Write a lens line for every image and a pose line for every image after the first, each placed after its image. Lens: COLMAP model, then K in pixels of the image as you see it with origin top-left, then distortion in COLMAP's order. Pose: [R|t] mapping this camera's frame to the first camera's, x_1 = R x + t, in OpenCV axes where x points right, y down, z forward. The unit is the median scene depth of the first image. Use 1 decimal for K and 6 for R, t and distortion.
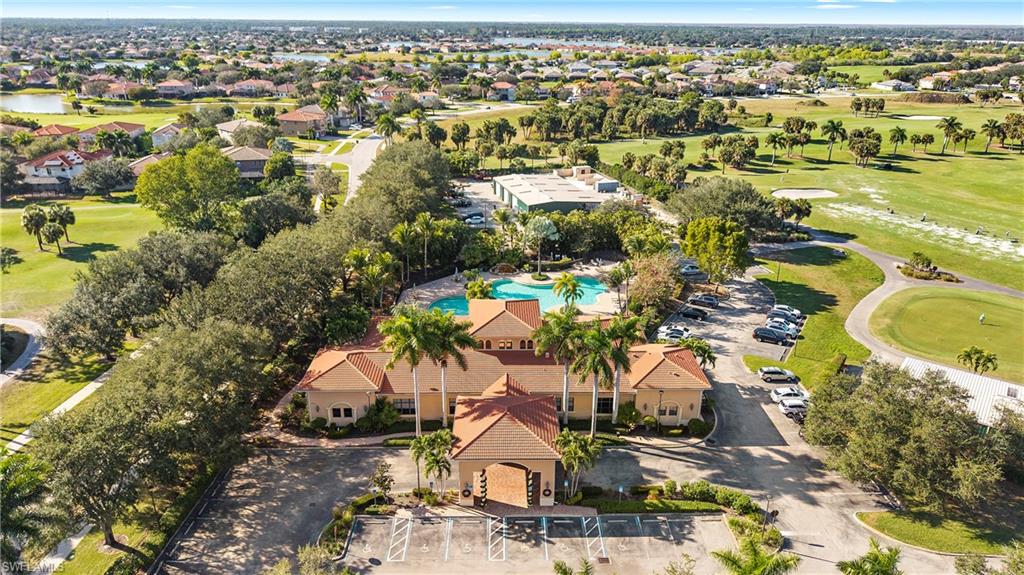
lens RADIAL K [[701.4, 0, 512.0], [0, 701.4, 287.5], [0, 0, 1]] dist [0.042633, -0.058288]
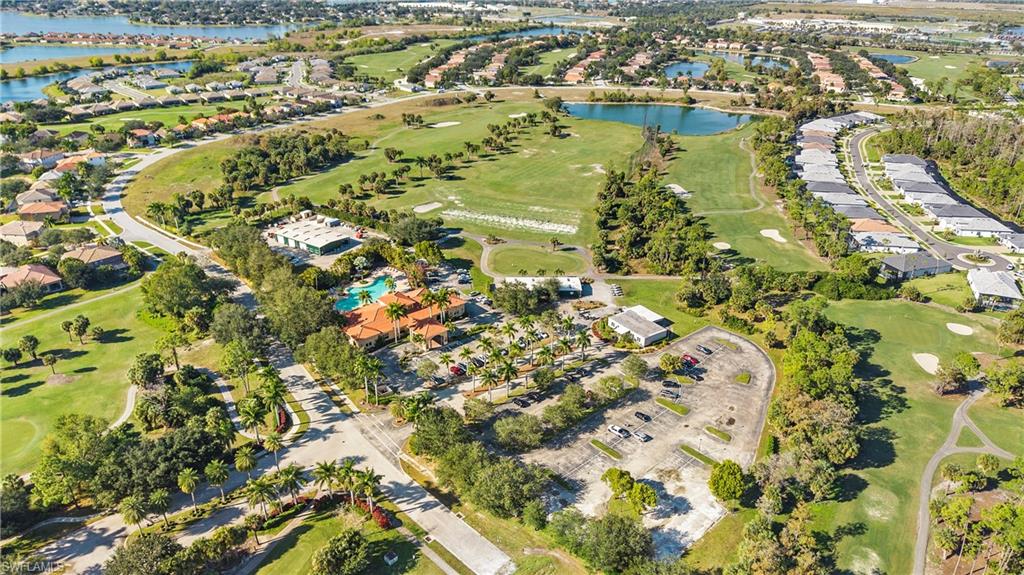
lens RADIAL K [[701.4, 0, 512.0], [0, 701.4, 287.5], [0, 0, 1]] dist [0.042633, -0.058288]
pose [[0.779647, -0.271163, 0.564466, -0.767144], [0.222245, 0.962524, 0.155418, -0.214997], [-0.585456, 0.004279, 0.810693, -1.000191]]
